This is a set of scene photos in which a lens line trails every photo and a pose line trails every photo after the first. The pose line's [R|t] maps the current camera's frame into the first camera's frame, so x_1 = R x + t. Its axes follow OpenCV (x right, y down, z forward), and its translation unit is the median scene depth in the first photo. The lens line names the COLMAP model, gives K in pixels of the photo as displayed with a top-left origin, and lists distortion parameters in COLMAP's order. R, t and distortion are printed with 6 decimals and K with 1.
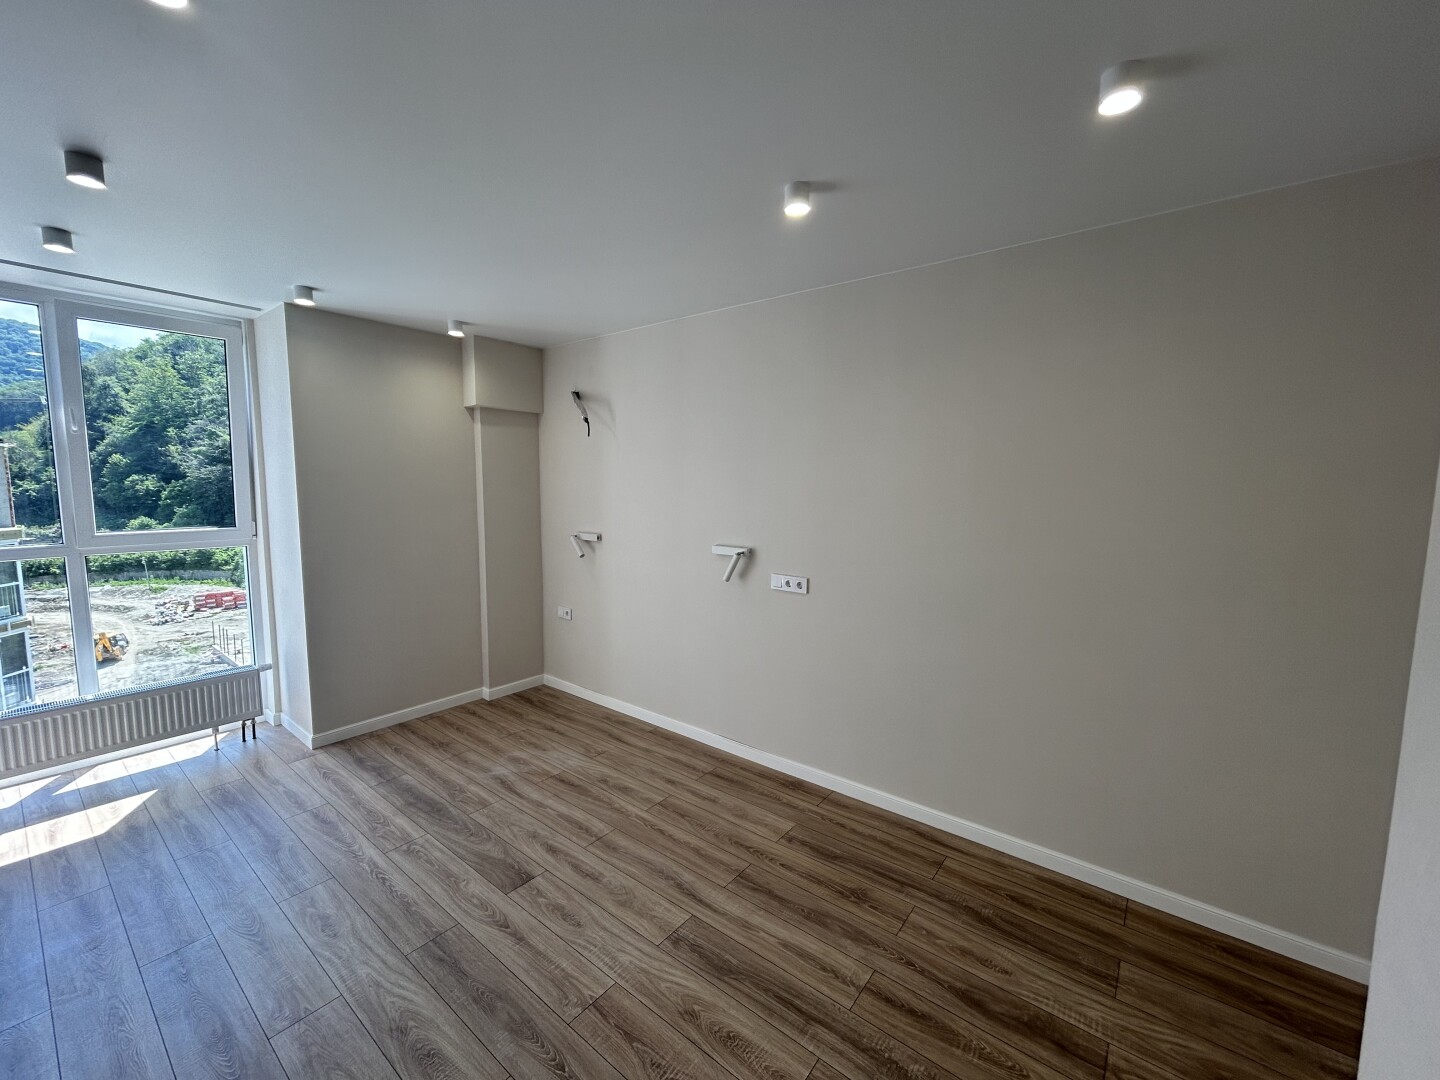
lens RADIAL K [[584.2, 0, 718.9], [0, 584.2, 541.2], [0, 0, 1]] dist [-0.000505, 0.000852]
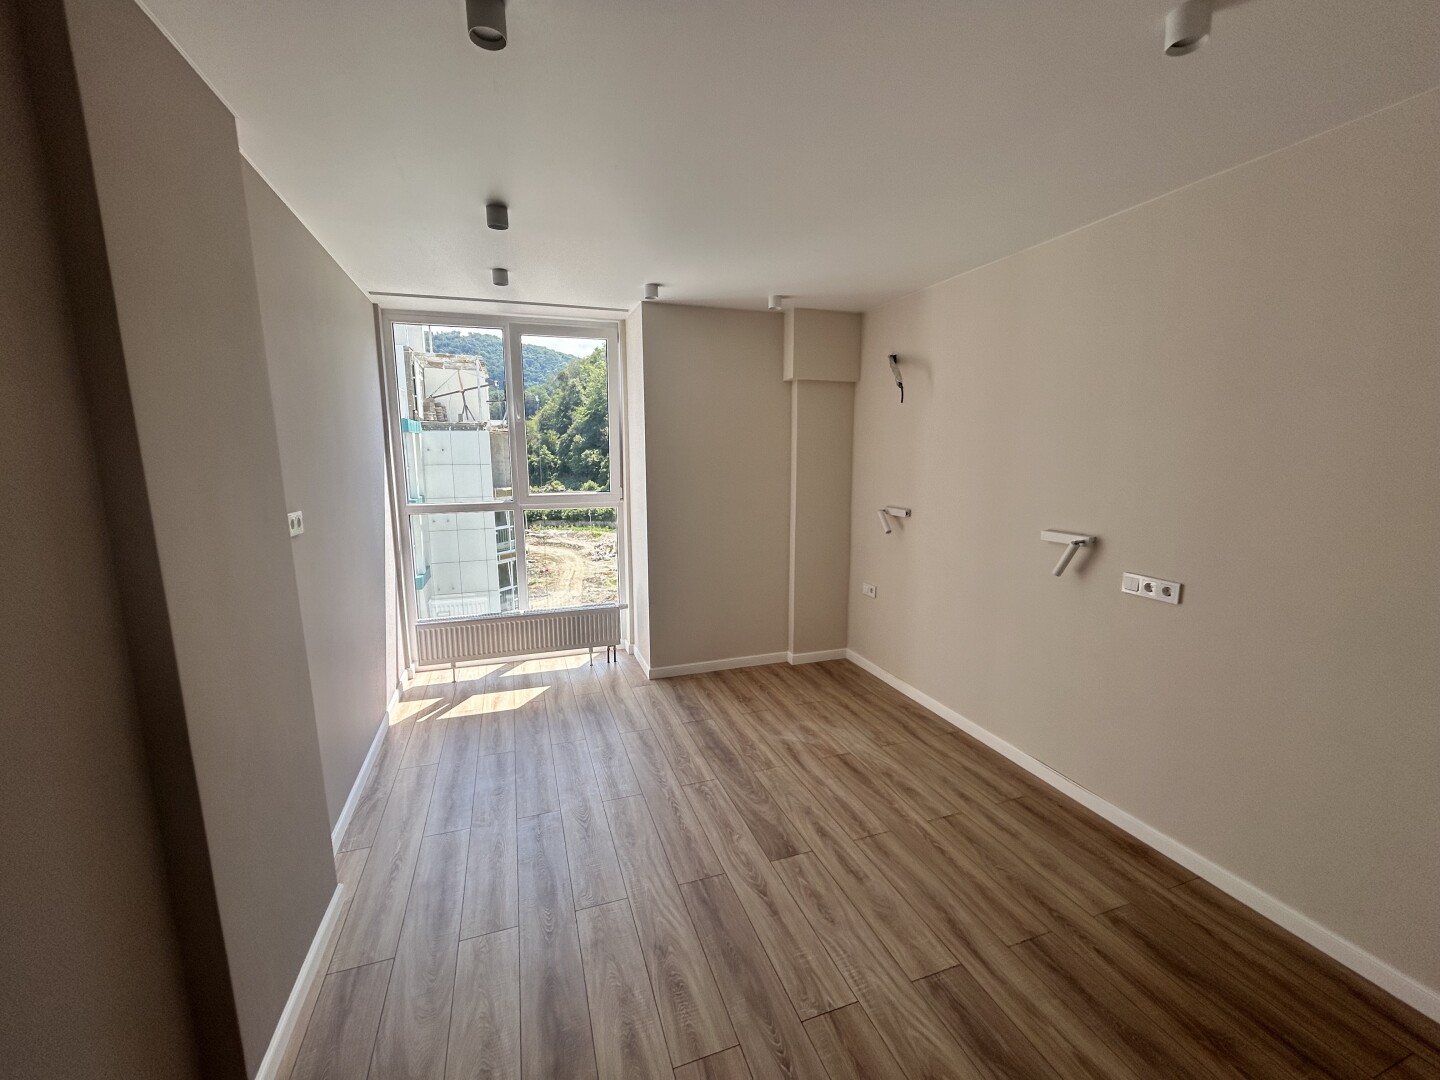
lens RADIAL K [[587.0, 0, 720.6], [0, 587.0, 536.8], [0, 0, 1]] dist [-0.006706, 0.000282]
pose [[0.845632, 0.067034, -0.529540, 0.053732], [-0.044722, 0.997492, 0.054854, -0.009521], [0.531889, -0.022704, 0.846510, 0.086475]]
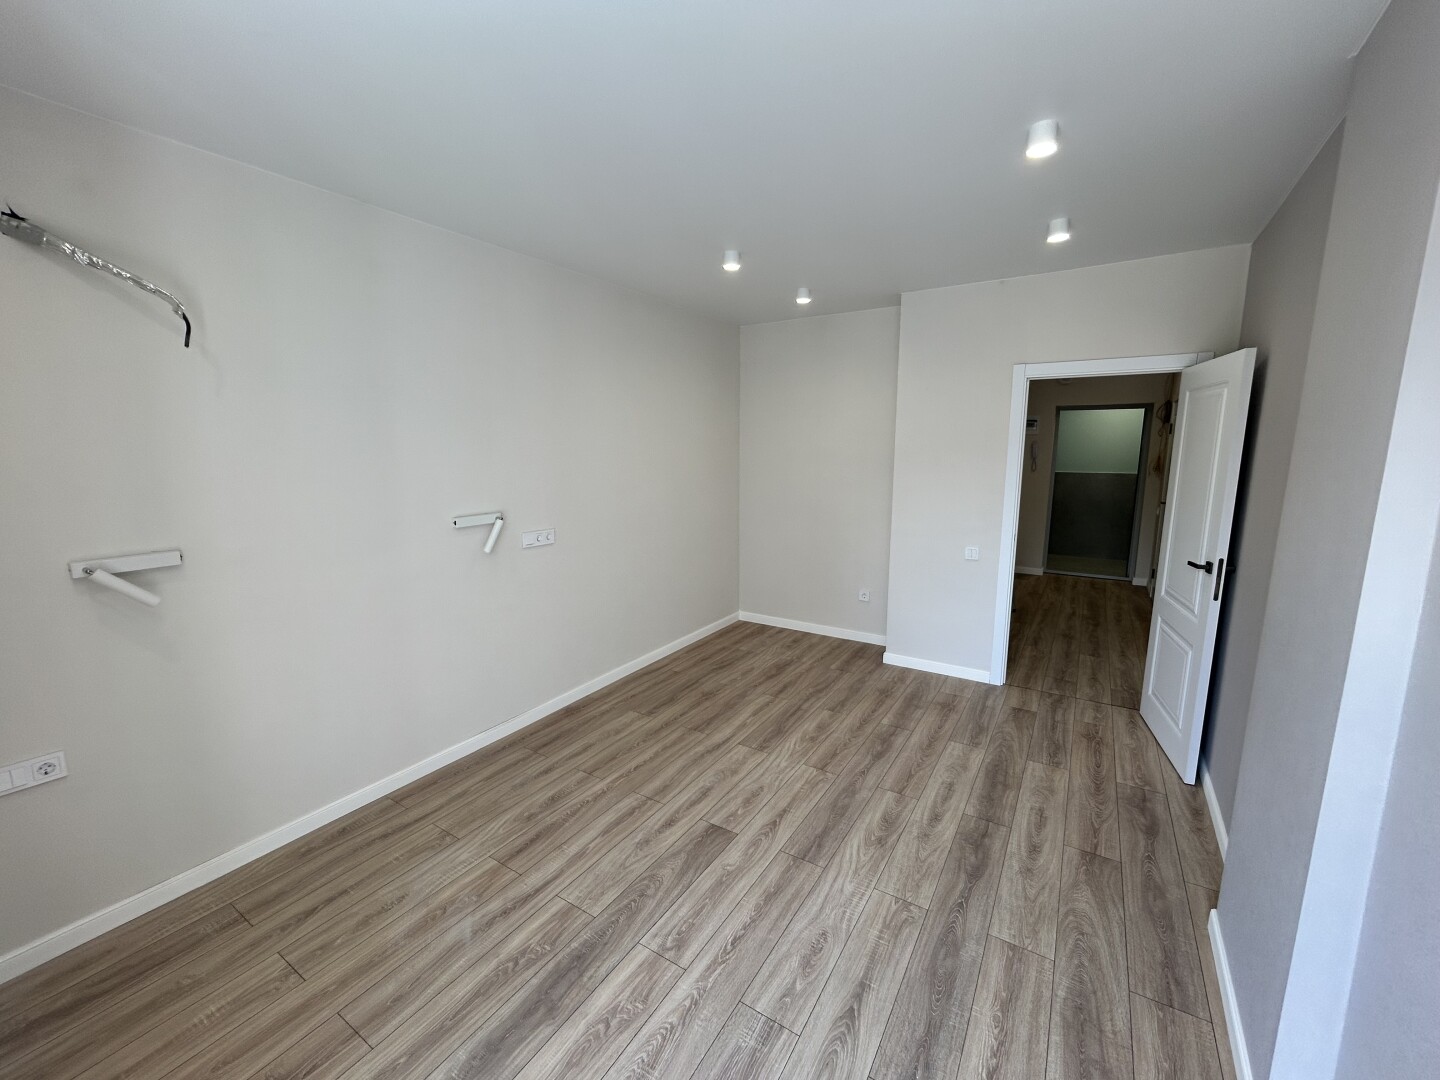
lens RADIAL K [[586.8, 0, 719.3], [0, 586.8, 540.5], [0, 0, 1]] dist [-0.001192, 0.001185]
pose [[-0.101284, -0.169356, 0.980337, -1.099784], [0.102498, 0.978384, 0.179608, -0.091174], [-0.989563, 0.118674, -0.081736, 0.886395]]
